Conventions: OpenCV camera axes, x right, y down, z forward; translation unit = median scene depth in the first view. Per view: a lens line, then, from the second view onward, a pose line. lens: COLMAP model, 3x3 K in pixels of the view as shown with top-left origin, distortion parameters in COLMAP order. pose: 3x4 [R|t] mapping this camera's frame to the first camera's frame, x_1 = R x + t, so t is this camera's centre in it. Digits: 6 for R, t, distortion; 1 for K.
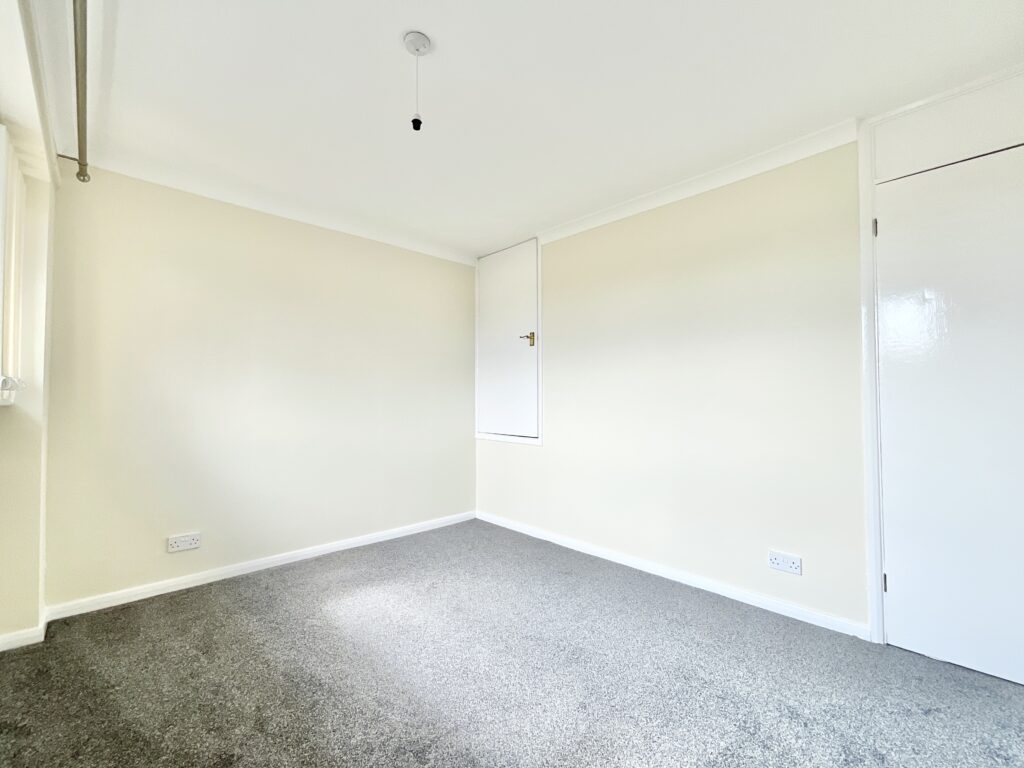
lens RADIAL K [[442.7, 0, 511.0], [0, 442.7, 378.3], [0, 0, 1]] dist [0.001392, 0.000105]
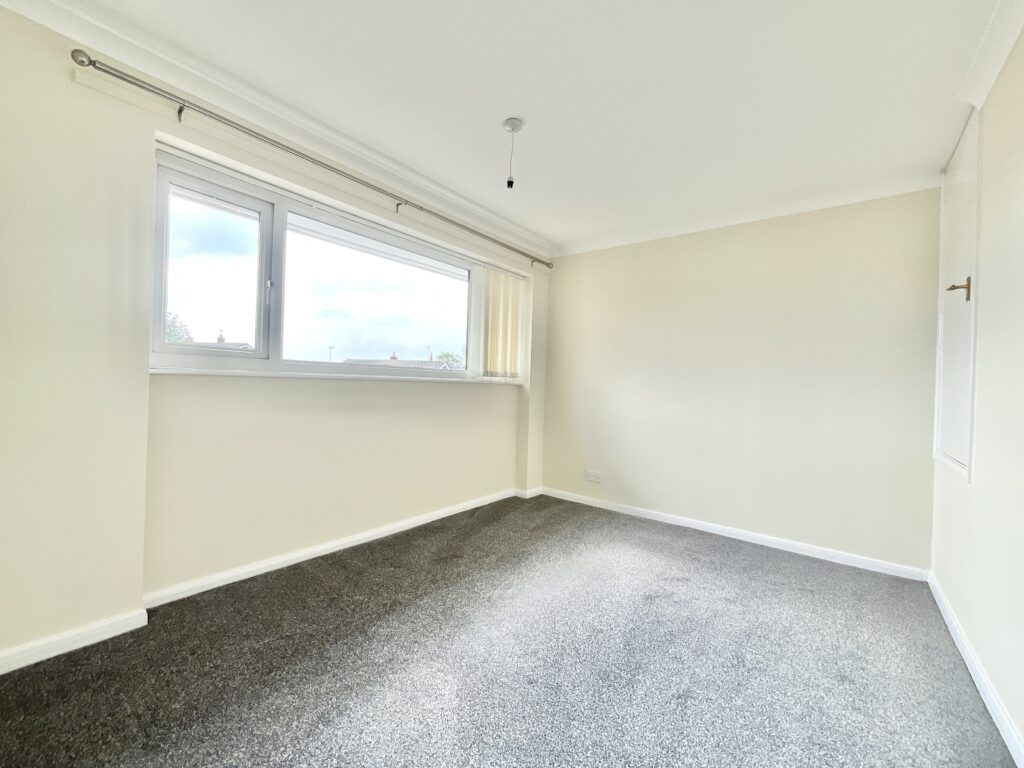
lens RADIAL K [[416.7, 0, 513.2], [0, 416.7, 386.2], [0, 0, 1]] dist [-0.001279, -0.000426]
pose [[0.151599, 0.011886, -0.988371, 0.646889], [0.007337, 0.999887, 0.013150, 0.028564], [0.988415, -0.009245, 0.151494, 0.485175]]
